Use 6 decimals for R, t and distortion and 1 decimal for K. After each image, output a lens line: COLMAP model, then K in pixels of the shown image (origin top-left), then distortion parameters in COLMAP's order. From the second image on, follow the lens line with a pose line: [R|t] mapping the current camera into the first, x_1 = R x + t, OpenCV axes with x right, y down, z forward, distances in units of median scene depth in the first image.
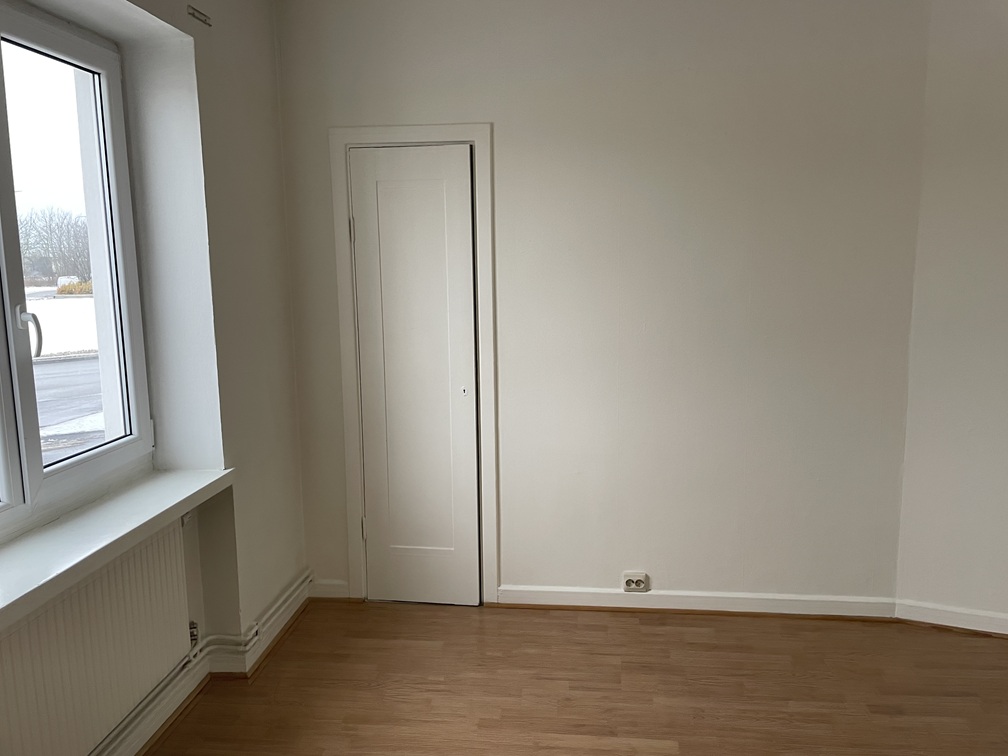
lens RADIAL K [[763.5, 0, 505.3], [0, 763.5, 374.4], [0, 0, 1]] dist [0.069444, -0.049891]
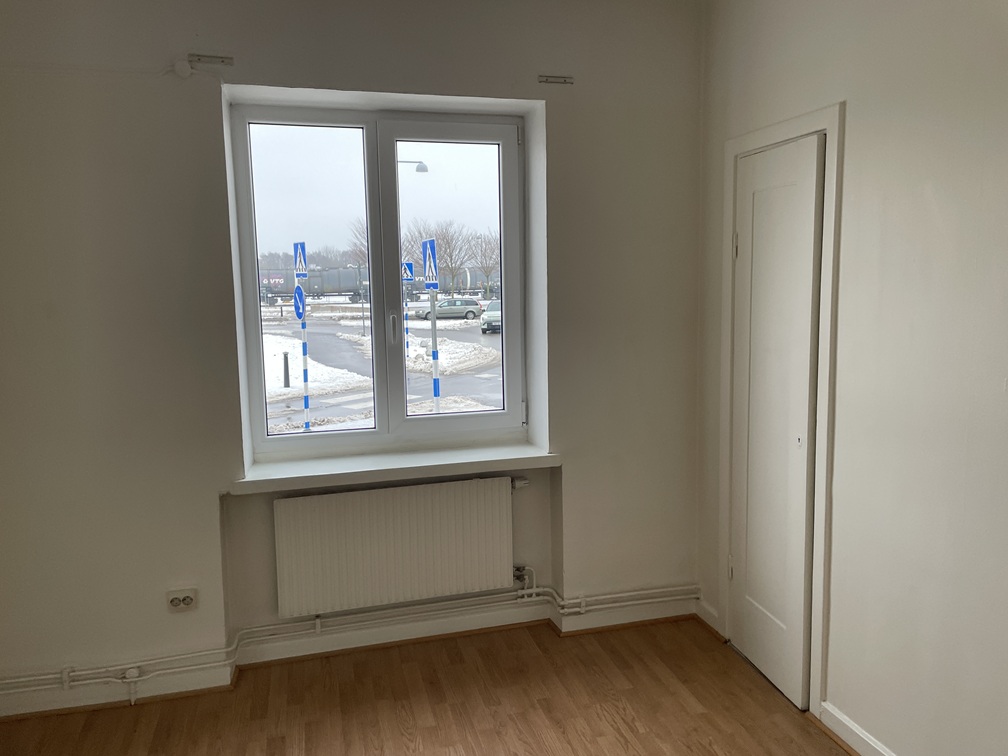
lens RADIAL K [[763.5, 0, 509.5], [0, 763.5, 379.9], [0, 0, 1]] dist [0.069444, -0.049891]
pose [[0.360700, 0.134424, -0.922944, 0.610099], [-0.124325, 0.987658, 0.095261, -0.085945], [0.924358, 0.080384, 0.372961, 0.428012]]
